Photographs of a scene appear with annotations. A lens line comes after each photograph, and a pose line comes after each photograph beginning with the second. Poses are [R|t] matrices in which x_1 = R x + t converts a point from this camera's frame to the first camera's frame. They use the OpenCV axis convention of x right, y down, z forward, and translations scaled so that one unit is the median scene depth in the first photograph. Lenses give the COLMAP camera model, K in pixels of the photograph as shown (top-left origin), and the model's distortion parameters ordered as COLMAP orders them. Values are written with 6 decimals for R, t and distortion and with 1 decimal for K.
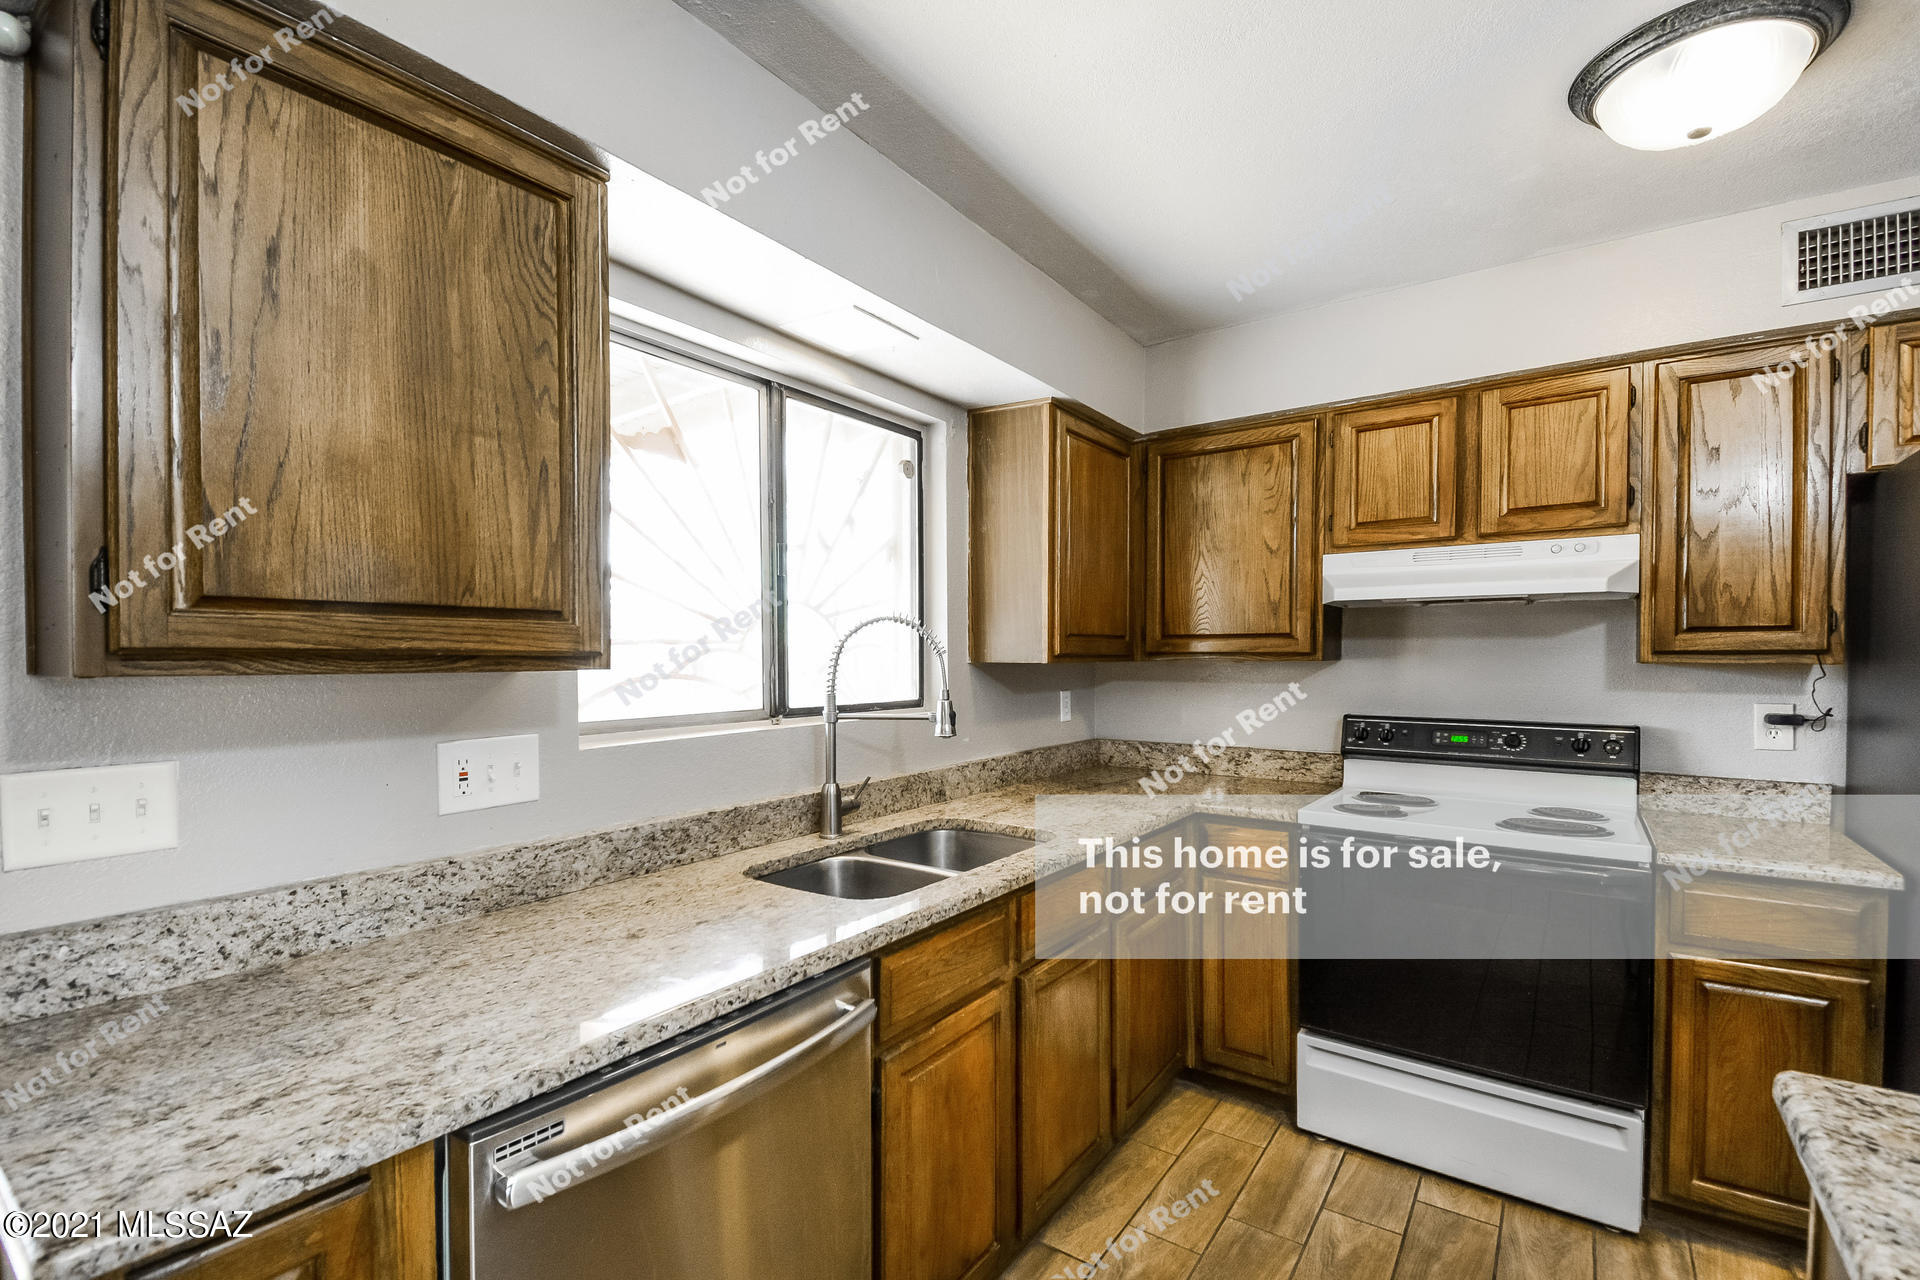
lens RADIAL K [[834.0, 0, 964.3], [0, 834.0, 675.8], [0, 0, 1]] dist [0.010474, -0.003903]
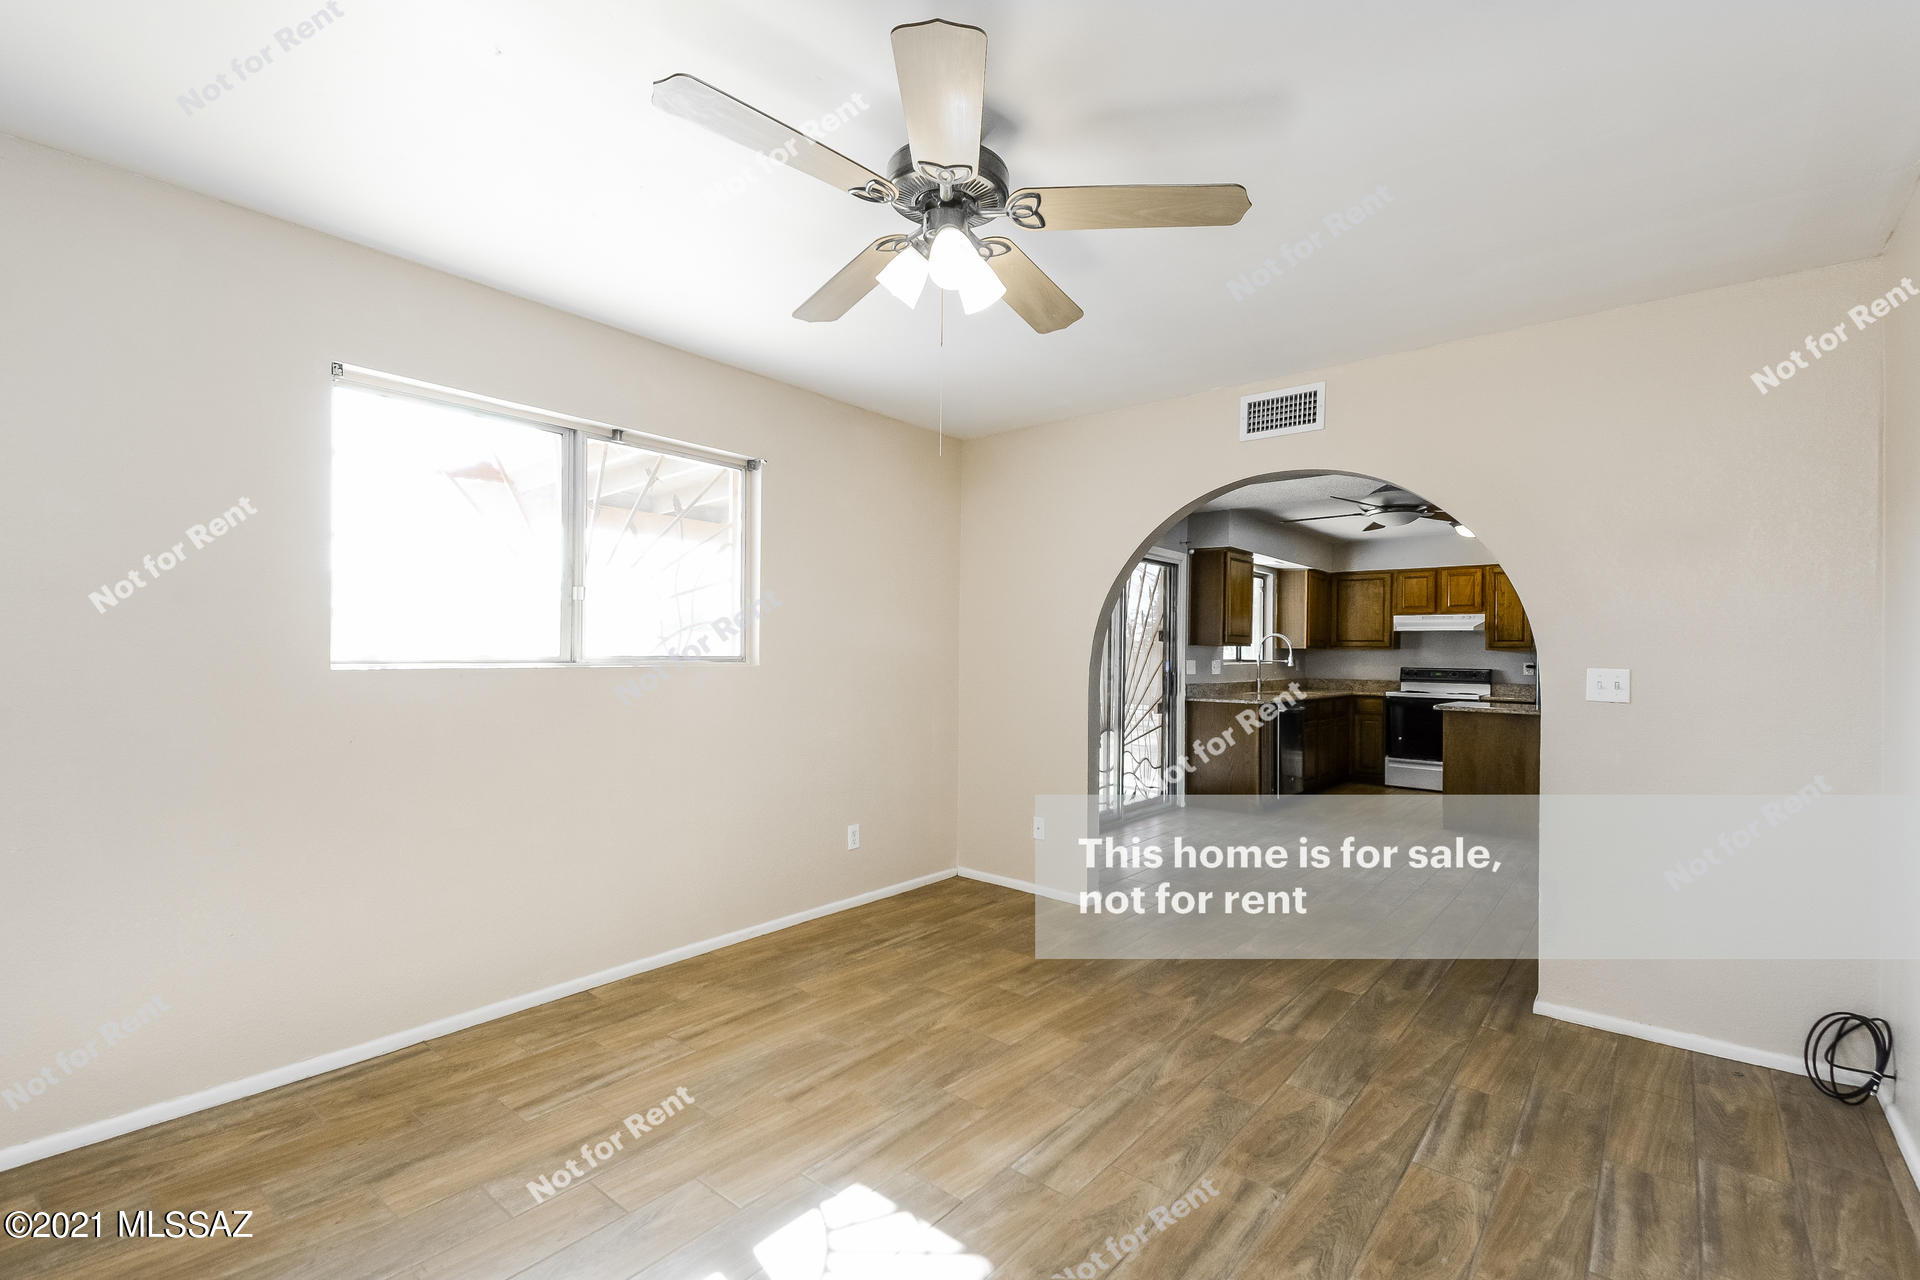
lens RADIAL K [[834.0, 0, 955.1], [0, 834.0, 652.0], [0, 0, 1]] dist [0.010474, -0.003903]
pose [[0.995639, 0.013525, -0.092299, -0.992264], [-0.016091, 0.999503, -0.027114, 0.112197], [0.091887, 0.028481, 0.995362, -2.454086]]
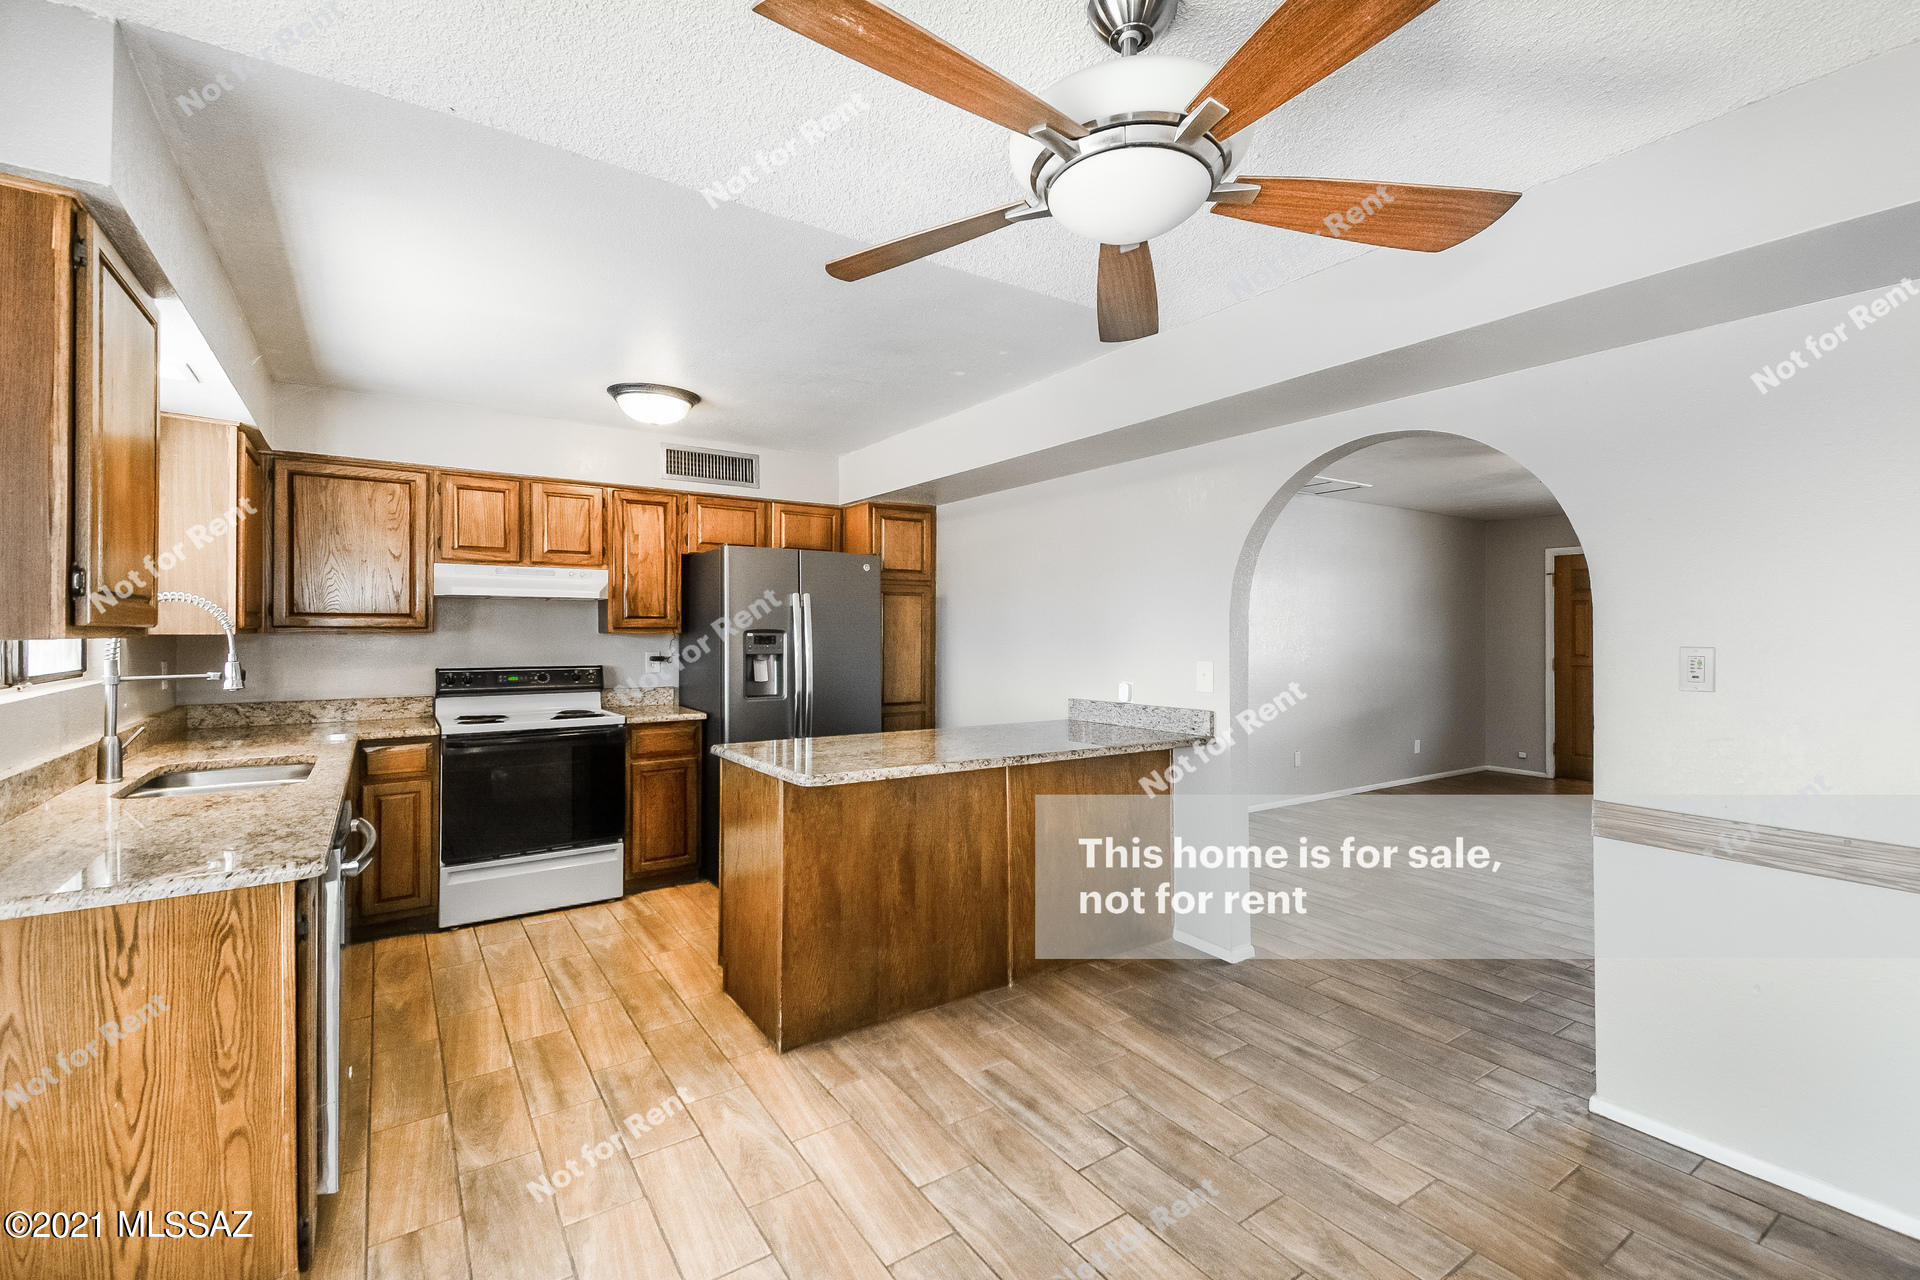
lens RADIAL K [[834.0, 0, 971.2], [0, 834.0, 630.8], [0, 0, 1]] dist [0.010474, -0.003903]
pose [[0.328147, 0.001972, 0.944625, -0.734586], [0.022791, 0.999690, -0.010004, 0.017427], [-0.944352, 0.024812, 0.328001, -0.449251]]
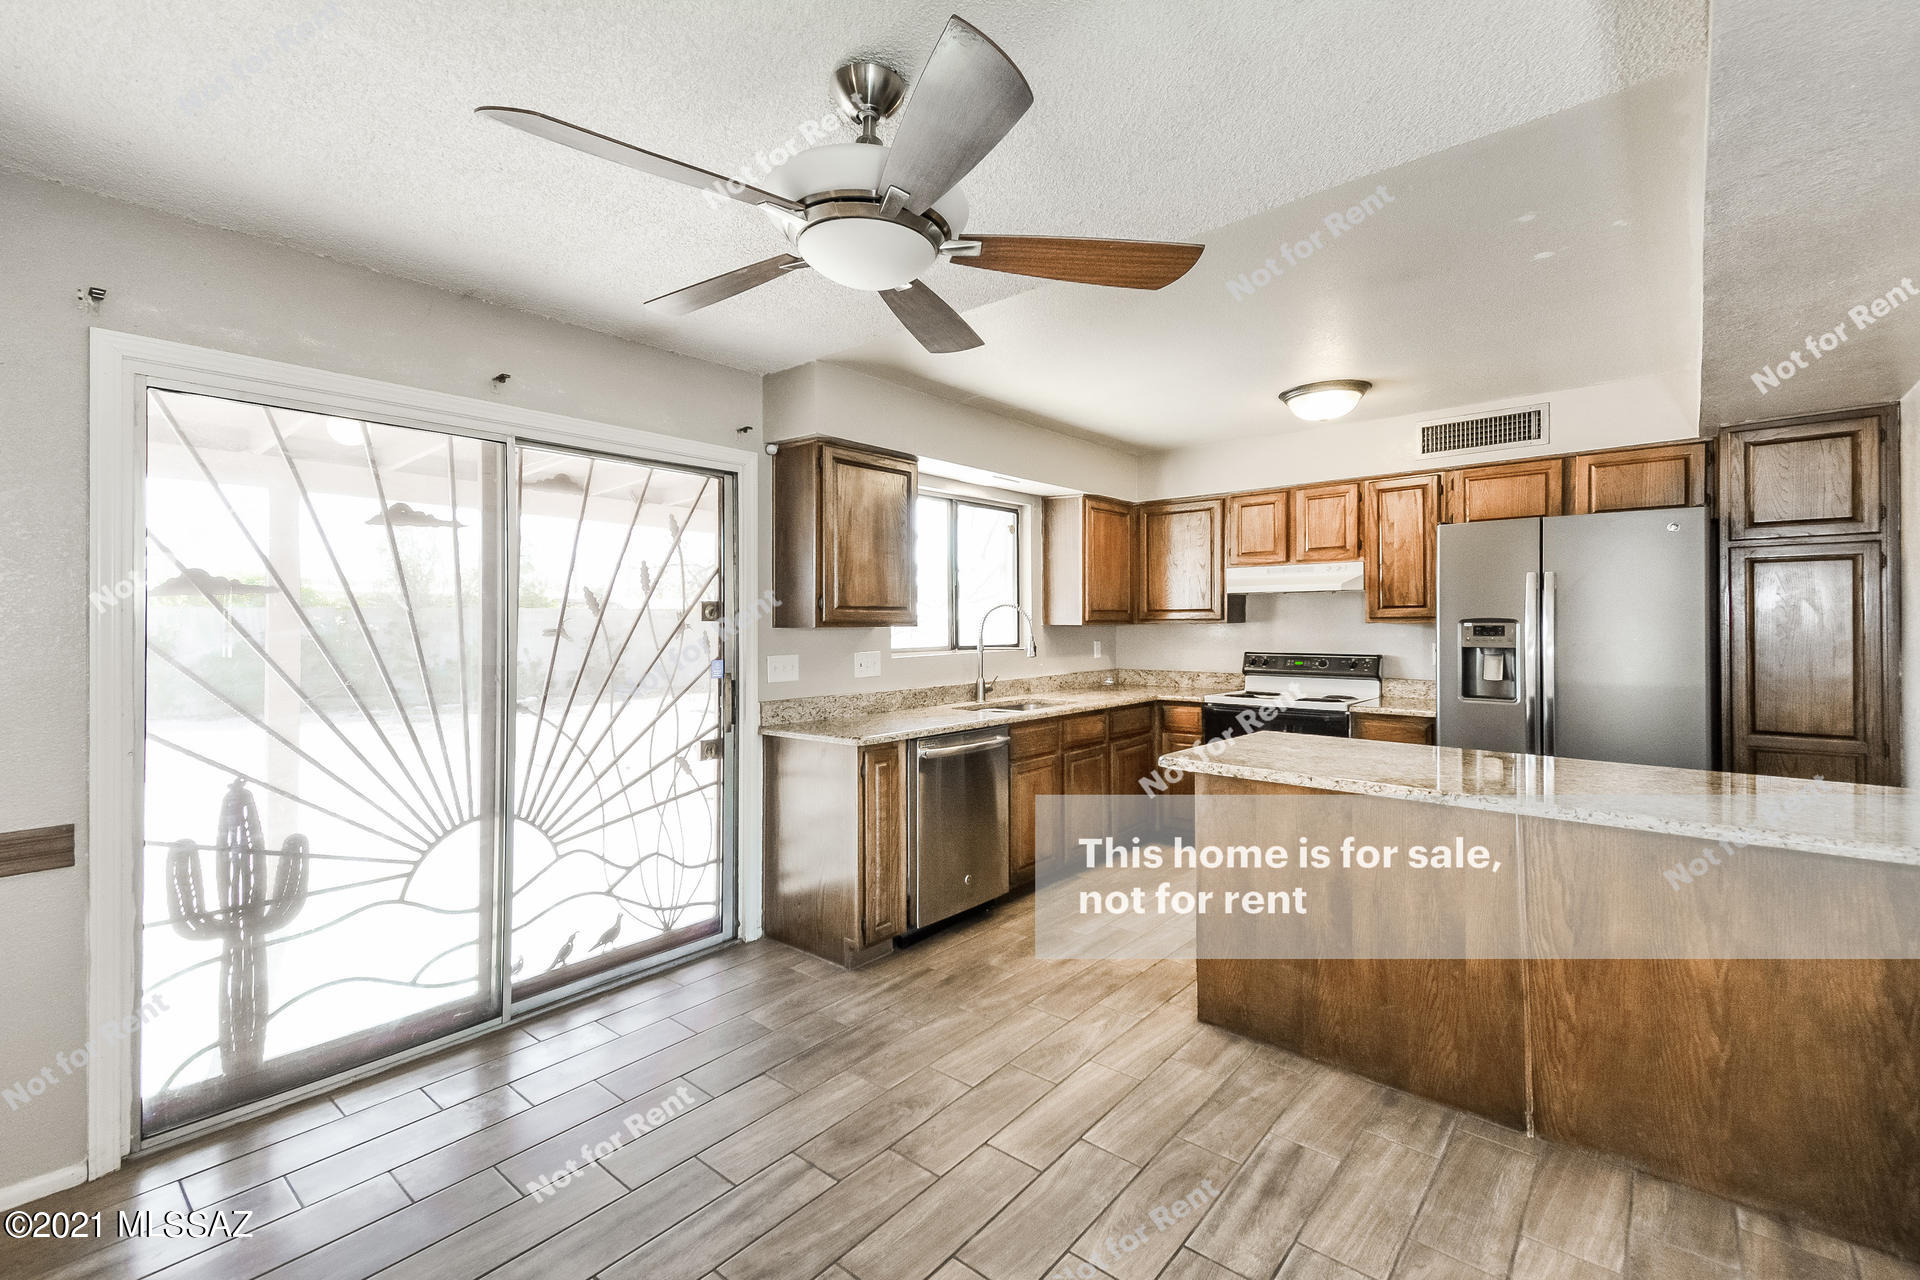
lens RADIAL K [[834.0, 0, 963.7], [0, 834.0, 626.3], [0, 0, 1]] dist [0.010474, -0.003903]
pose [[0.995605, -0.004106, -0.093558, 0.004391], [0.002130, 0.999773, -0.021208, 0.030179], [0.093624, 0.020915, 0.995388, -1.038266]]
